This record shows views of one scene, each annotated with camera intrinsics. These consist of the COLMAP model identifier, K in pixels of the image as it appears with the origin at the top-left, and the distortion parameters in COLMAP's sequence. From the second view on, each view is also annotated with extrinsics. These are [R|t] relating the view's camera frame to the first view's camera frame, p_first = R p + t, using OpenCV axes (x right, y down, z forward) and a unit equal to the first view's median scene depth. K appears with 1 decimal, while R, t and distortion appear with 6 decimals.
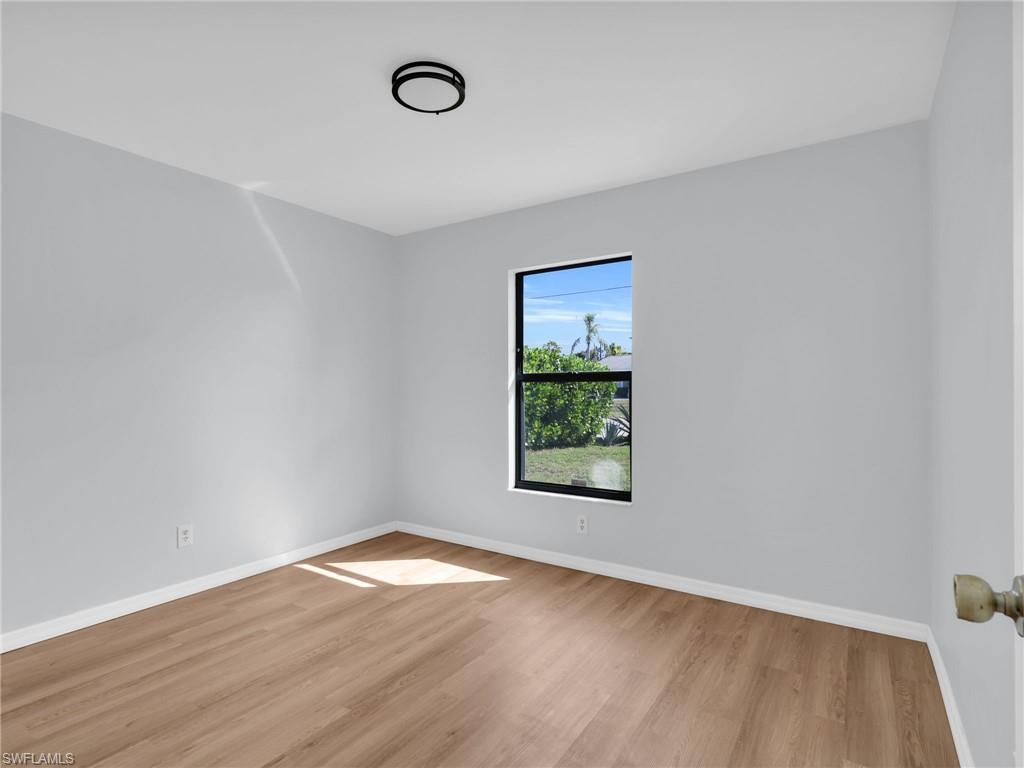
lens RADIAL K [[534.3, 0, 499.6], [0, 534.3, 389.2], [0, 0, 1]] dist [0.000060, -0.000242]
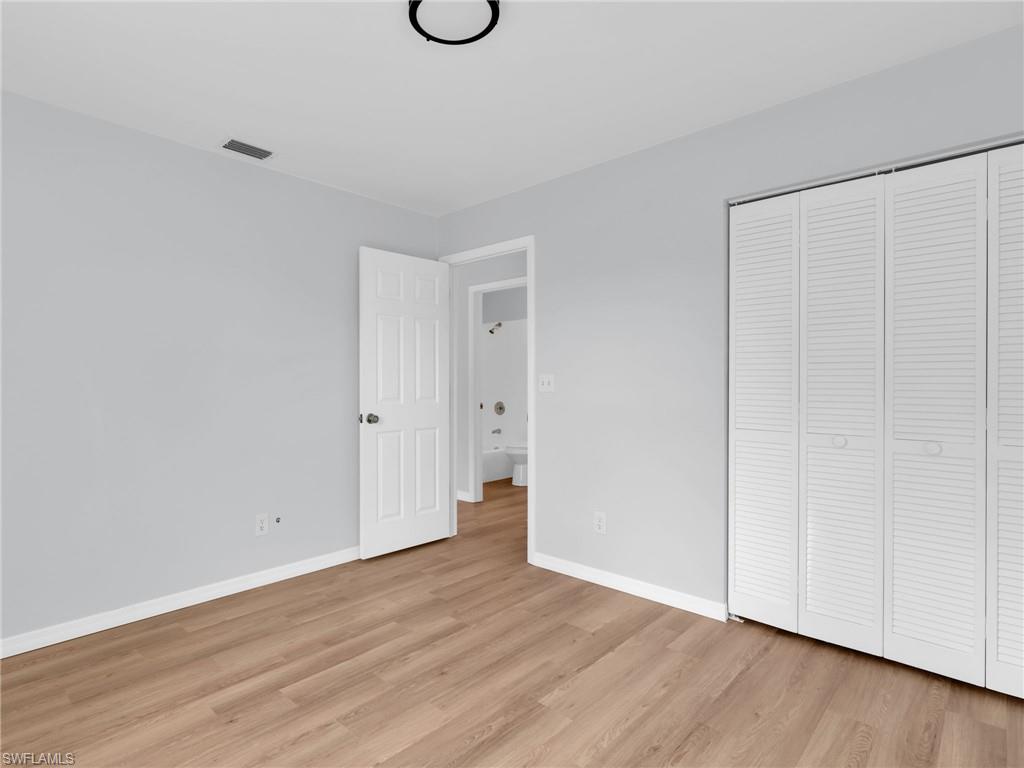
lens RADIAL K [[534.3, 0, 499.6], [0, 534.3, 389.2], [0, 0, 1]] dist [0.000060, -0.000242]
pose [[-0.993897, 0.004486, 0.110225, -0.314056], [0.005861, 0.999909, 0.012150, 0.003728], [-0.110160, 0.012722, -0.993832, 1.955207]]
